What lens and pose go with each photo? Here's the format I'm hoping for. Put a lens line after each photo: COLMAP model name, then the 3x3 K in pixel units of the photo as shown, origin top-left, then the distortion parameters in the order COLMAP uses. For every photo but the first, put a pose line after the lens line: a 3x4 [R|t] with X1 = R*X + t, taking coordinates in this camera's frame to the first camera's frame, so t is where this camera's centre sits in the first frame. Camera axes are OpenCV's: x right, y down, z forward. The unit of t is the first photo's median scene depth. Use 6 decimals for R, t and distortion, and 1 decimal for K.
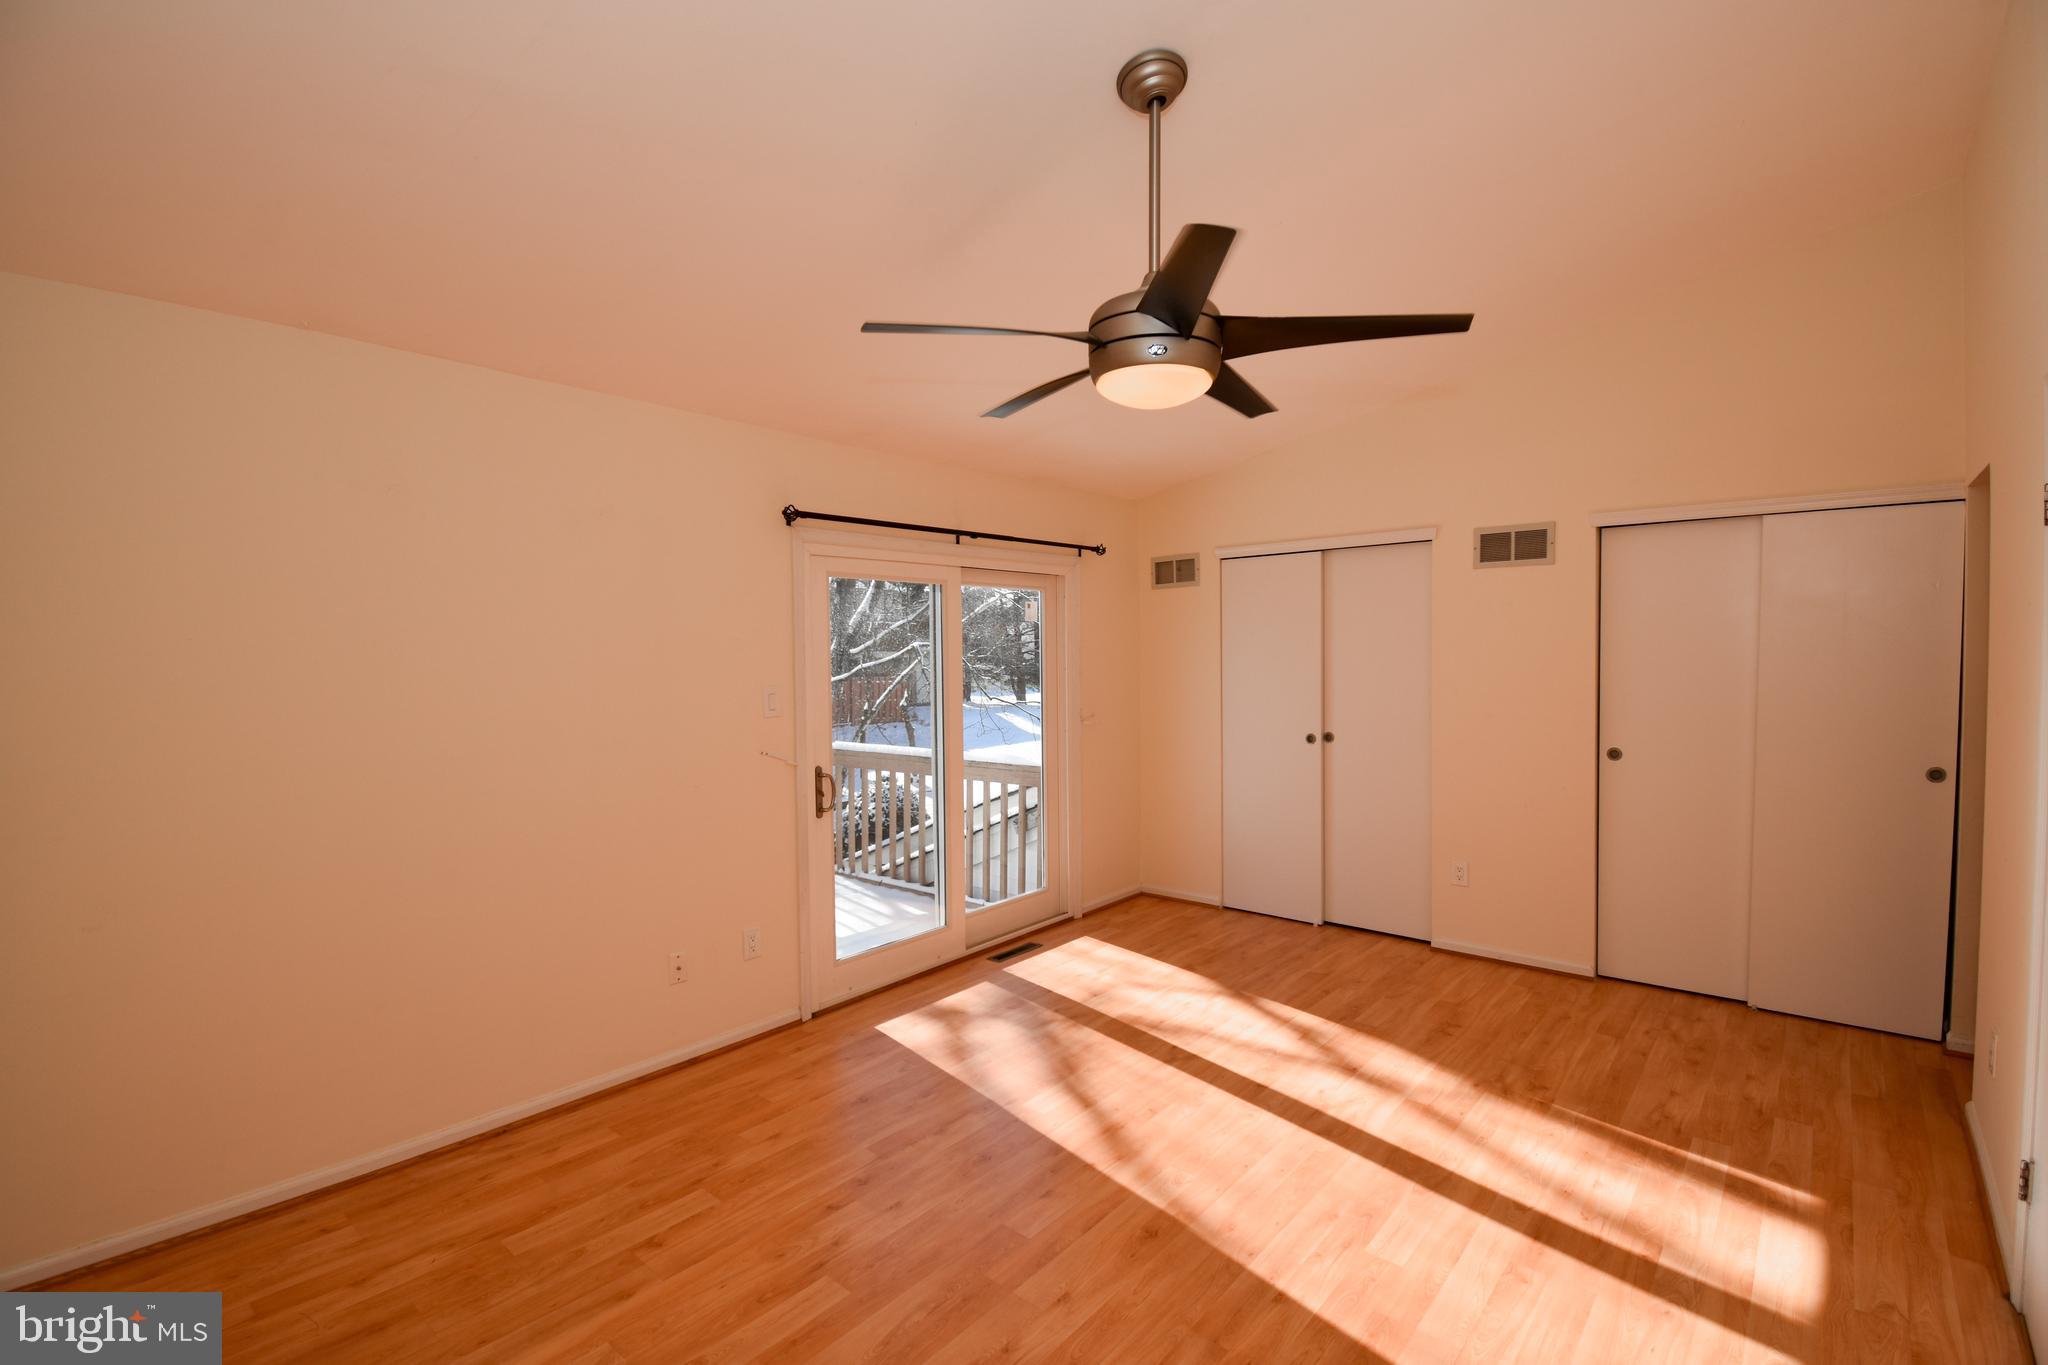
lens RADIAL K [[938.4, 0, 1024.0], [0, 938.4, 682.5], [0, 0, 1]] dist [0.017388, -0.026771]
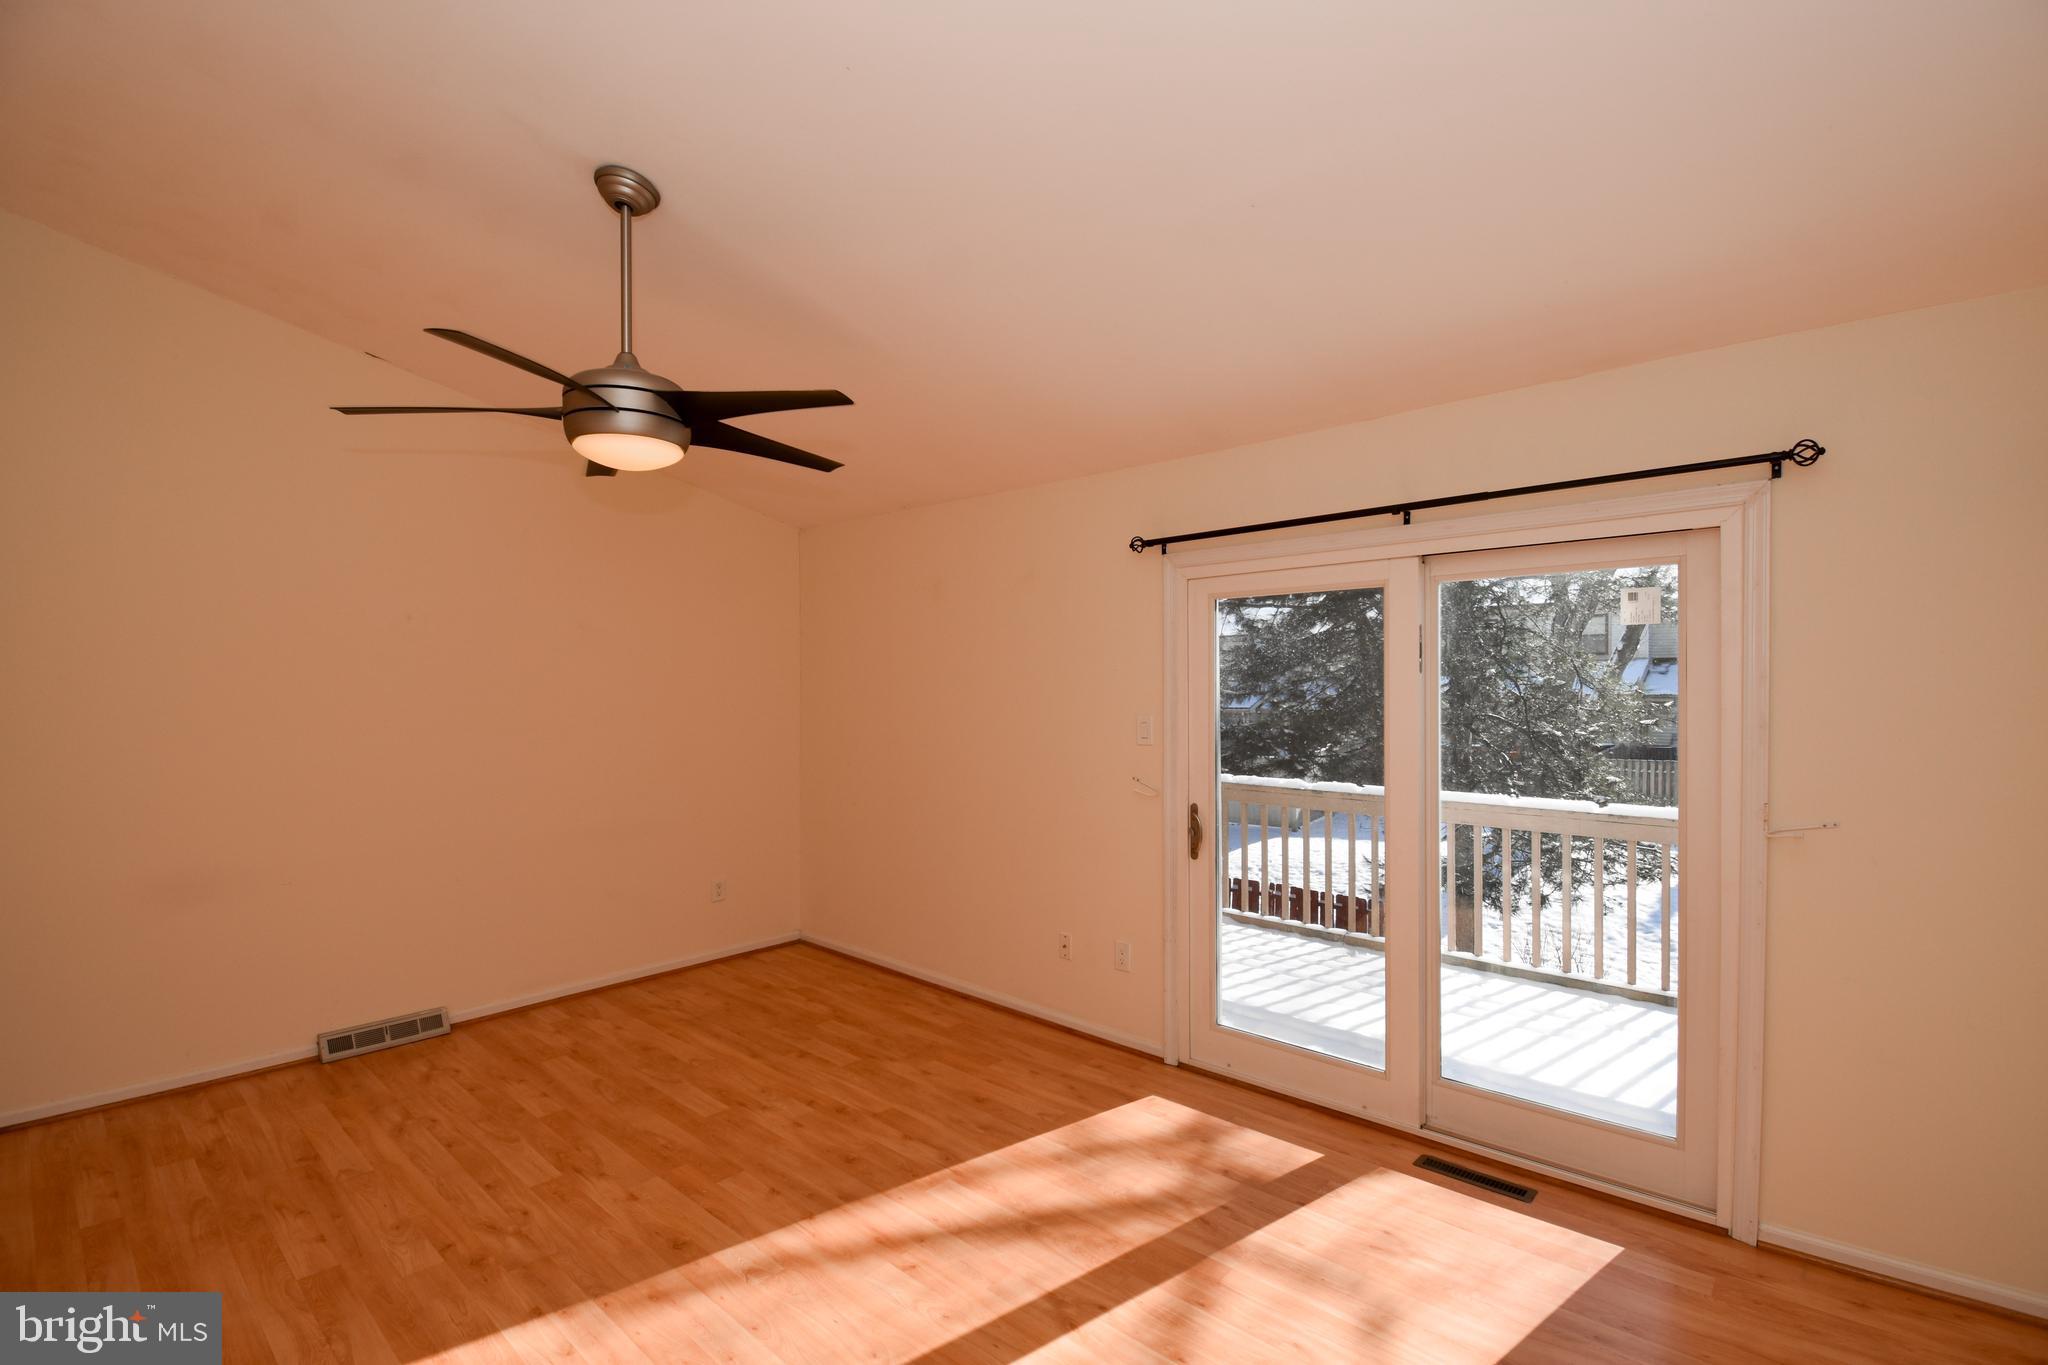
lens RADIAL K [[907.3, 0, 1024.0], [0, 907.3, 682.5], [0, 0, 1]] dist [0.014992, -0.023575]
pose [[-0.023033, 0.006919, -0.999711, 0.767401], [-0.028196, 0.999574, 0.007568, -0.037114], [0.999337, 0.028363, -0.022828, 0.944874]]
